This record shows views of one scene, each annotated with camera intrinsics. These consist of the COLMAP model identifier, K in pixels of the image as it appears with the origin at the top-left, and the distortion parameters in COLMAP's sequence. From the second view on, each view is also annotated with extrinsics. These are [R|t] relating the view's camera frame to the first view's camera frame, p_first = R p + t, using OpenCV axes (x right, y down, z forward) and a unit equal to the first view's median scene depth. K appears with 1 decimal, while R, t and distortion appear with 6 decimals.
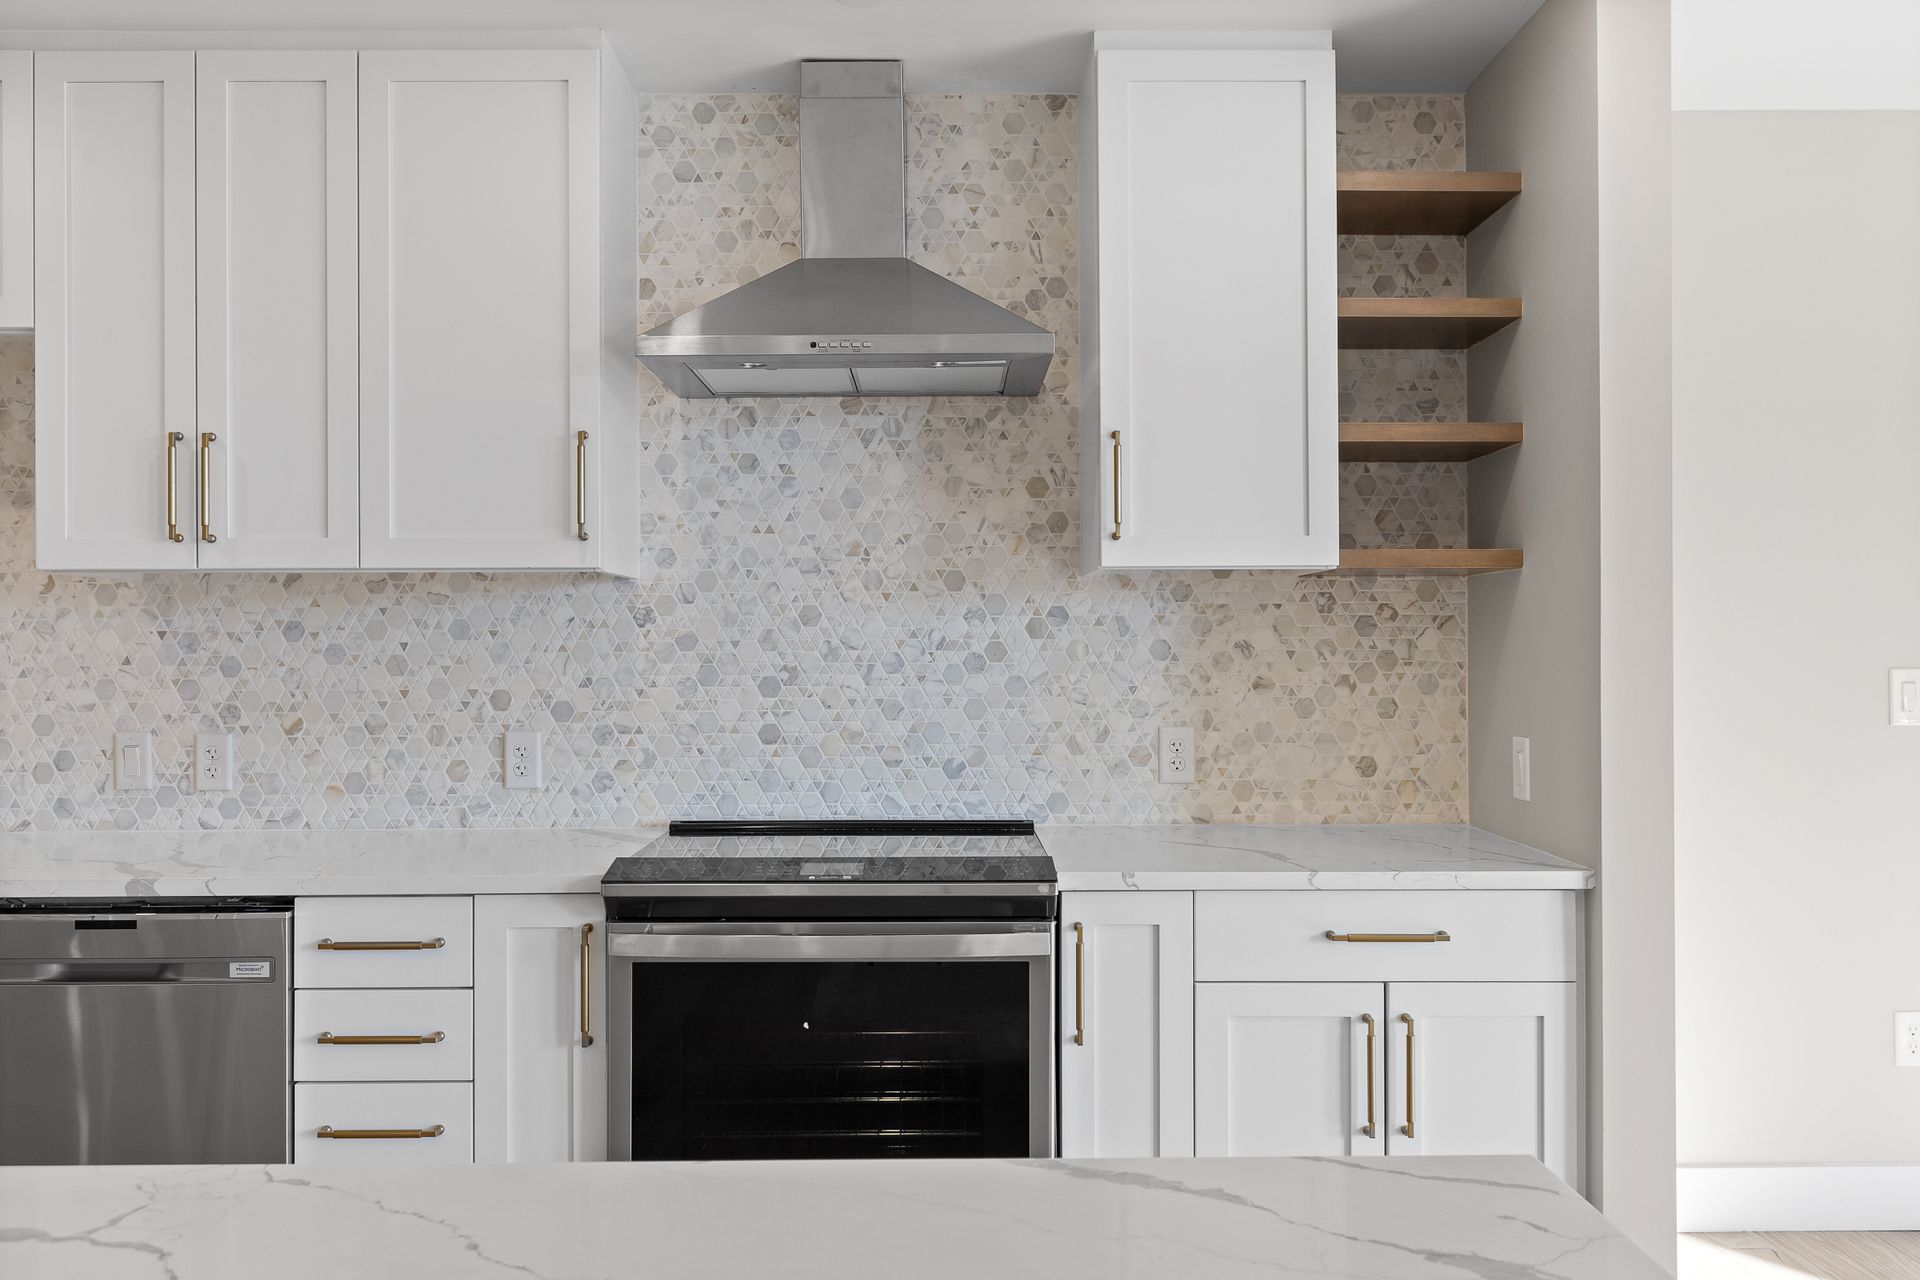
lens RADIAL K [[1472.4, 0, 932.1], [0, 1472.4, 638.4], [0, 0, 1]] dist [0.005066, -0.004799]
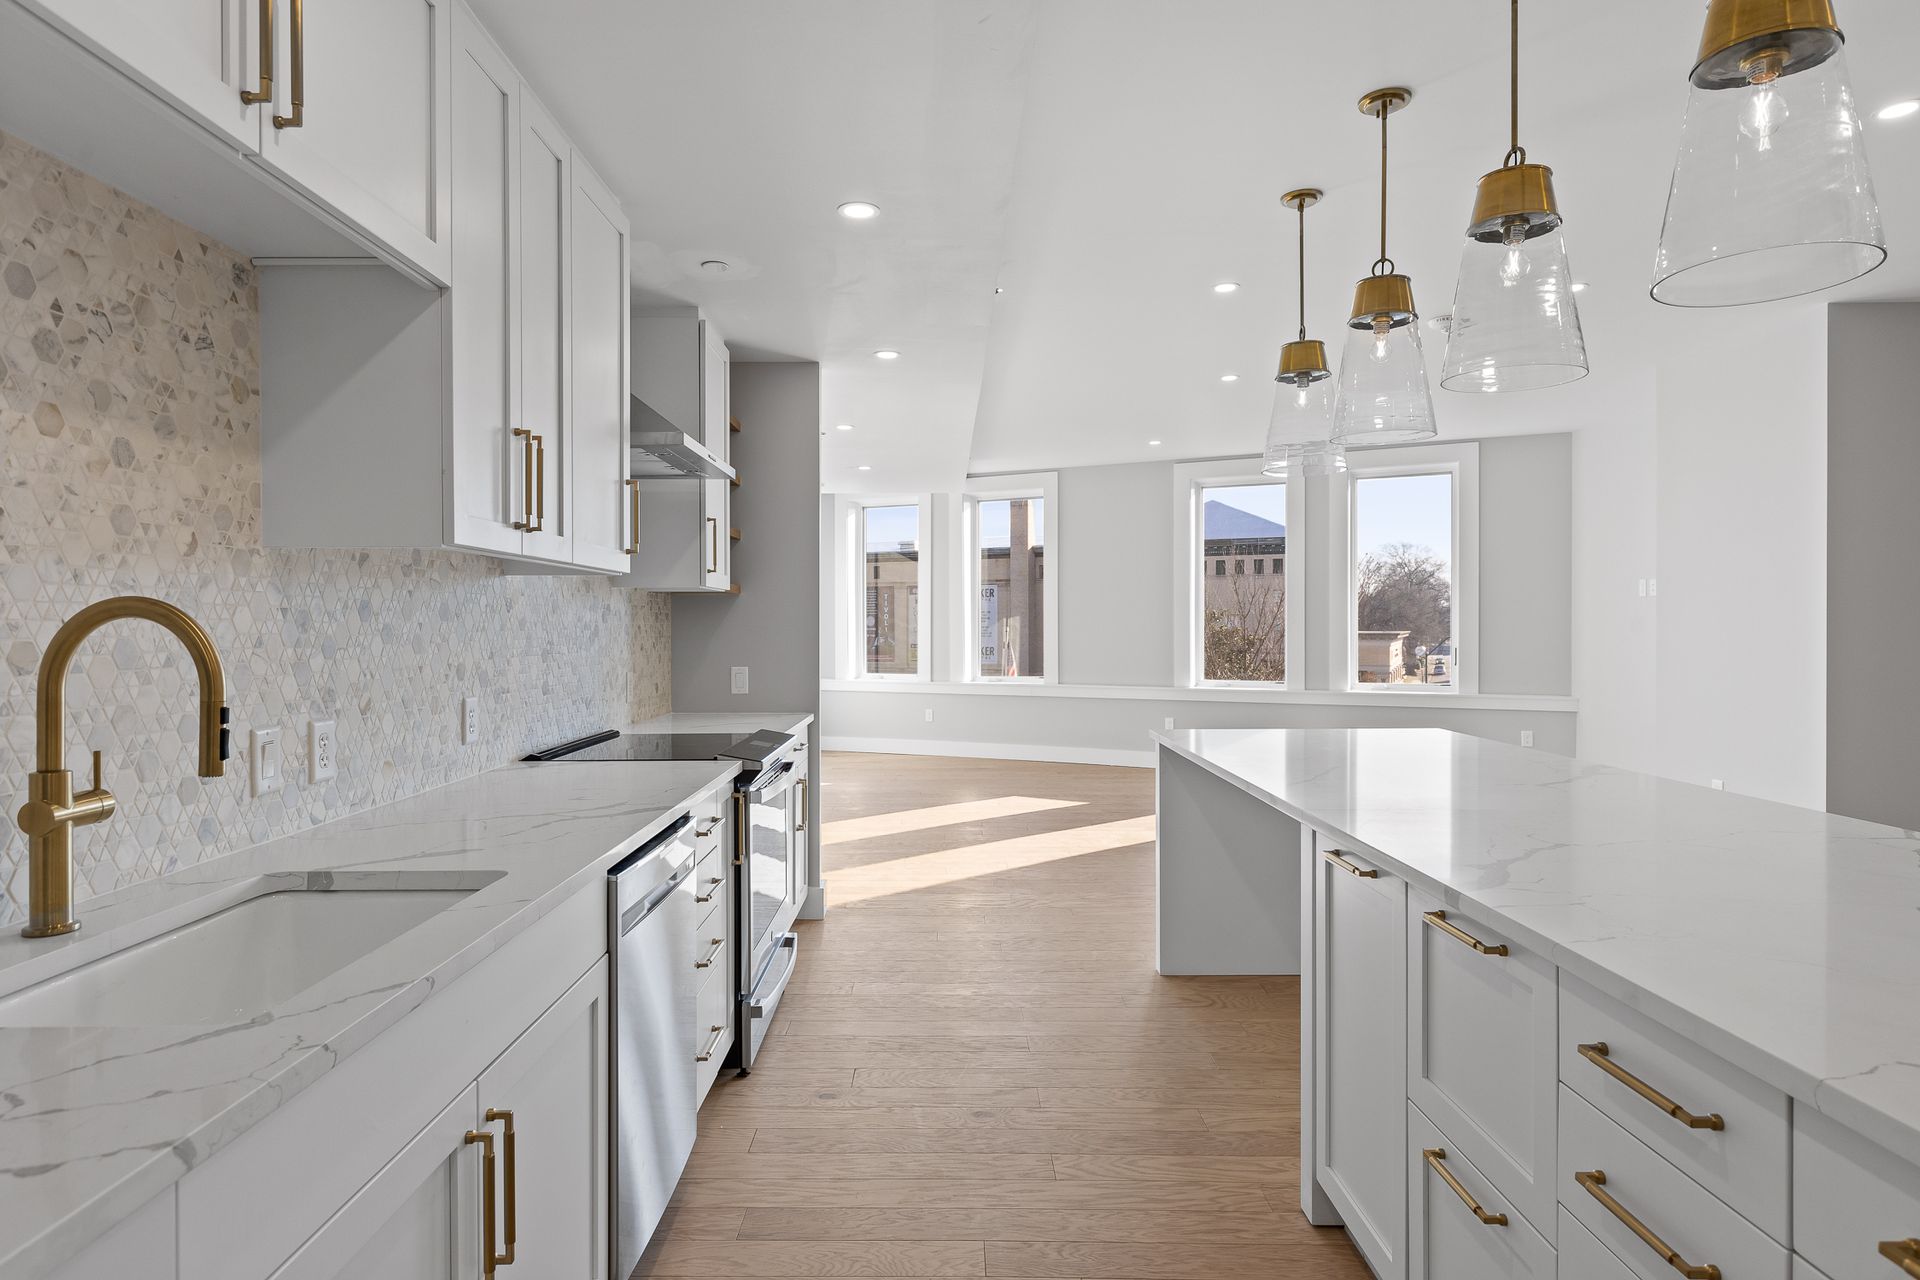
lens RADIAL K [[1095.9, 0, 915.6], [0, 1095.9, 640.8], [0, 0, 1]] dist [-0.000079, 0.002235]
pose [[0.014376, -0.008594, 0.999860, -1.183973], [-0.005463, 0.999947, 0.008673, 0.006860], [-0.999882, -0.005587, 0.014328, 0.623373]]
